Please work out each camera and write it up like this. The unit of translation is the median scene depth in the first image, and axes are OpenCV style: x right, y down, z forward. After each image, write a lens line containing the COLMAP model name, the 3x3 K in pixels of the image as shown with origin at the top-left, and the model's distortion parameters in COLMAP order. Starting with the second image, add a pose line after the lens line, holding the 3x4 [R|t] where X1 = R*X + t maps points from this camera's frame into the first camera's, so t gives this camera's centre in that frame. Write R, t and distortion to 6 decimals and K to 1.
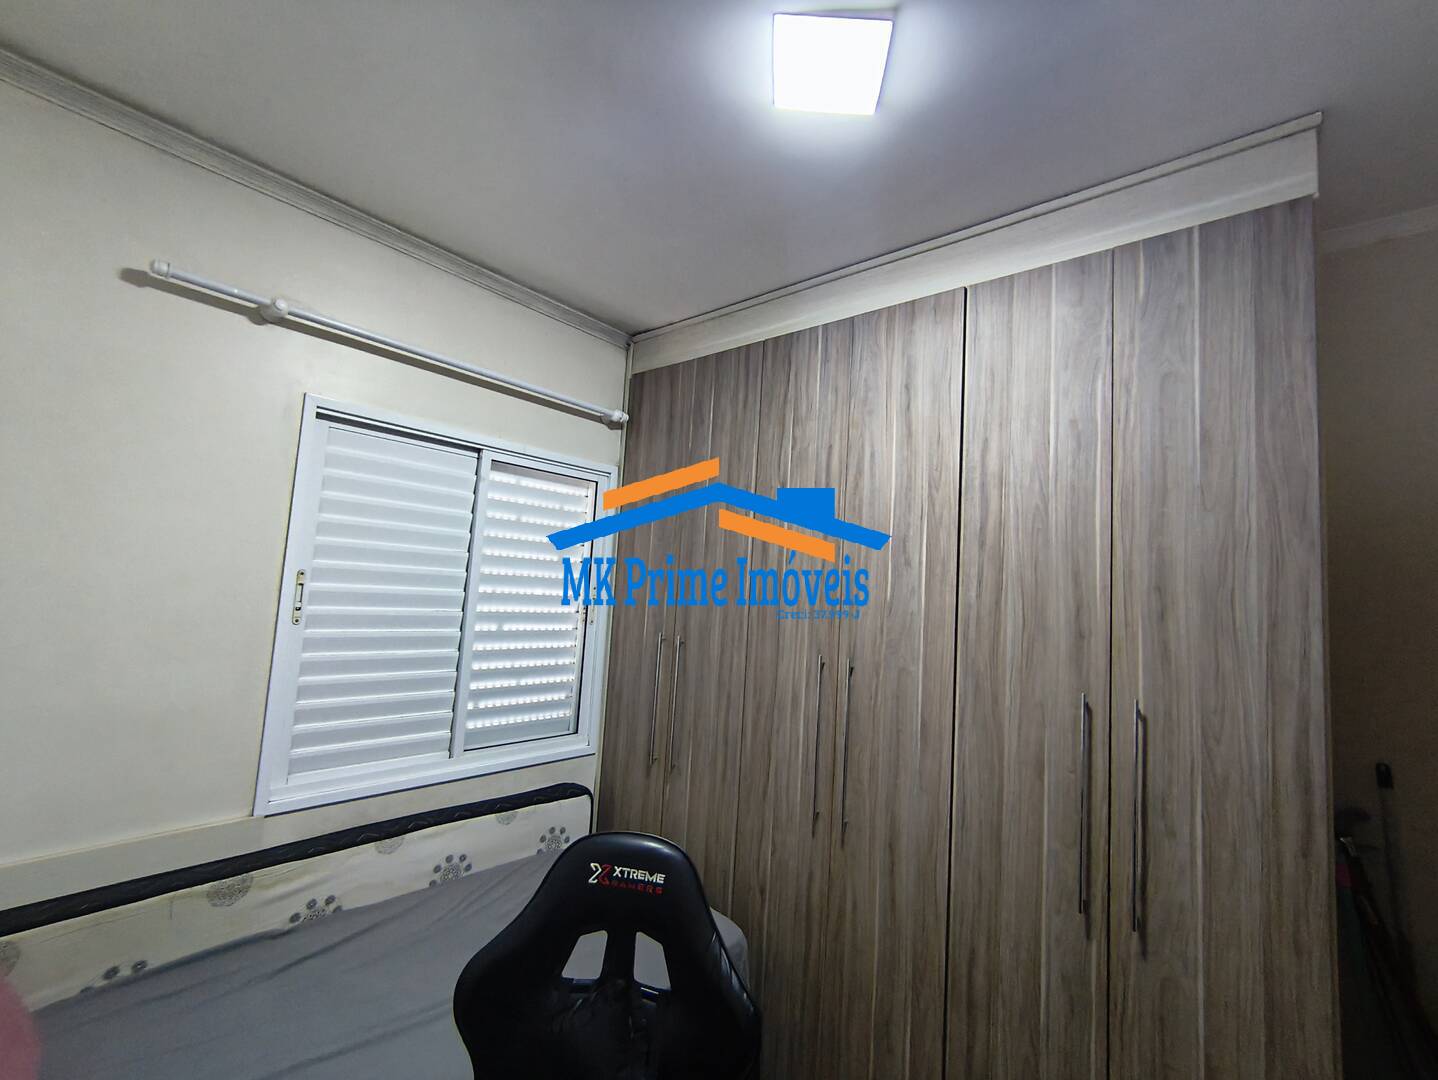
lens RADIAL K [[636.0, 0, 713.8], [0, 636.0, 529.6], [0, 0, 1]] dist [-0.001451, 0.004550]
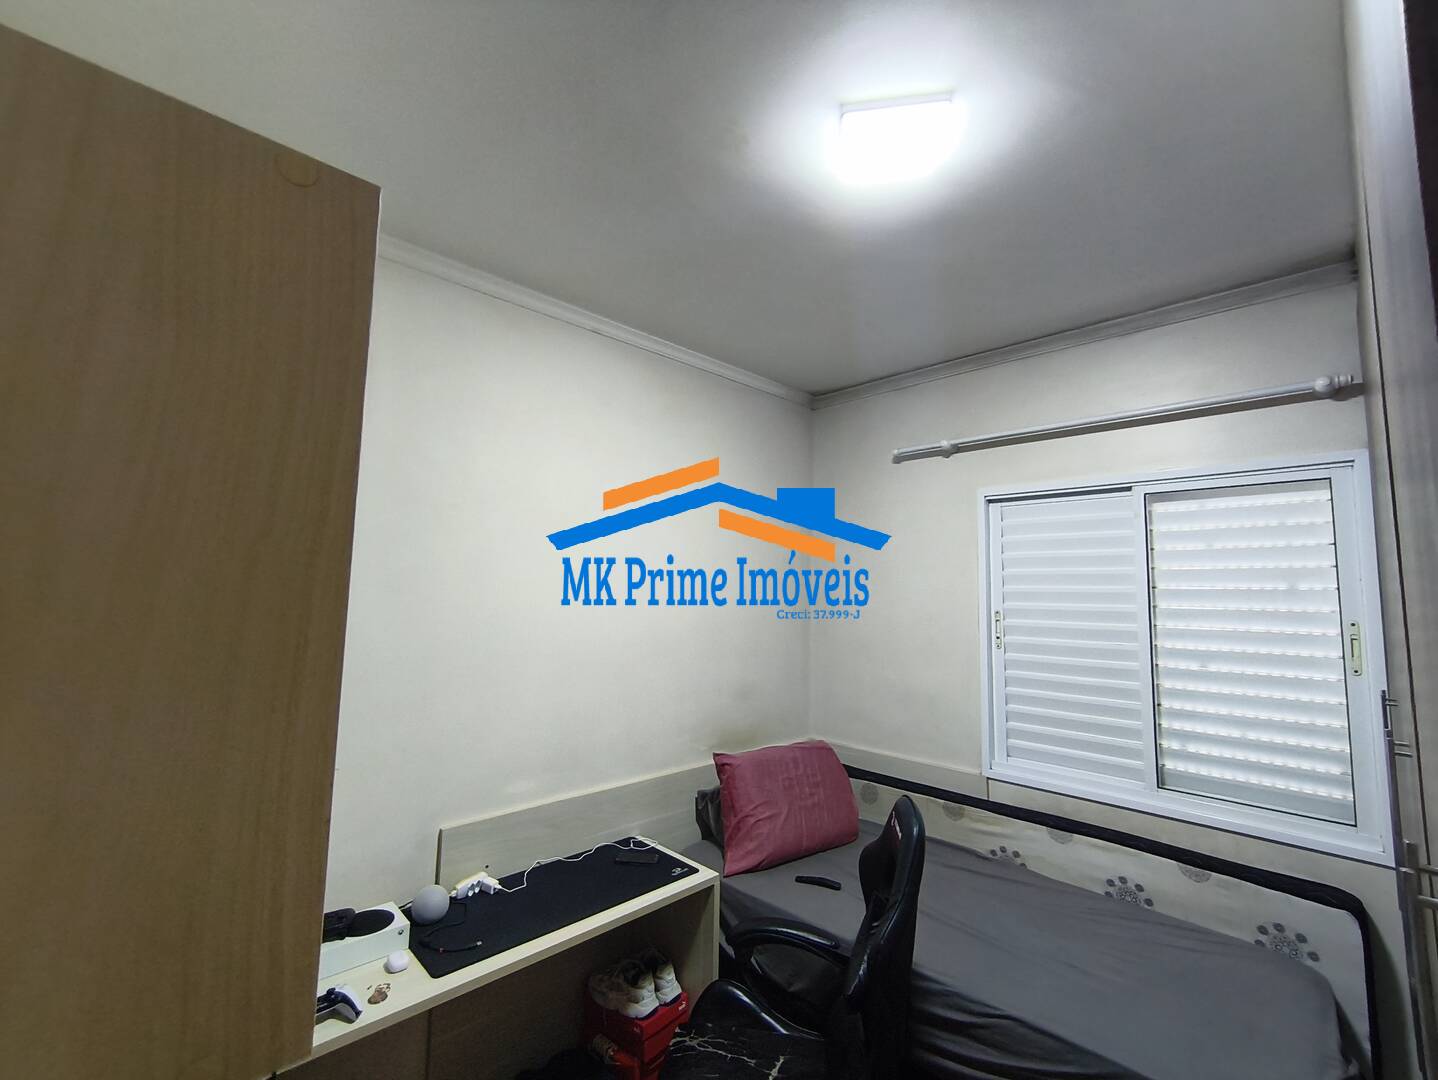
lens RADIAL K [[636.0, 0, 713.8], [0, 636.0, 529.6], [0, 0, 1]] dist [-0.001451, 0.004550]
pose [[-0.079981, -0.162733, -0.983423, 0.847746], [0.069966, 0.983234, -0.168392, 0.082697], [0.994338, -0.082275, -0.067254, 0.485376]]
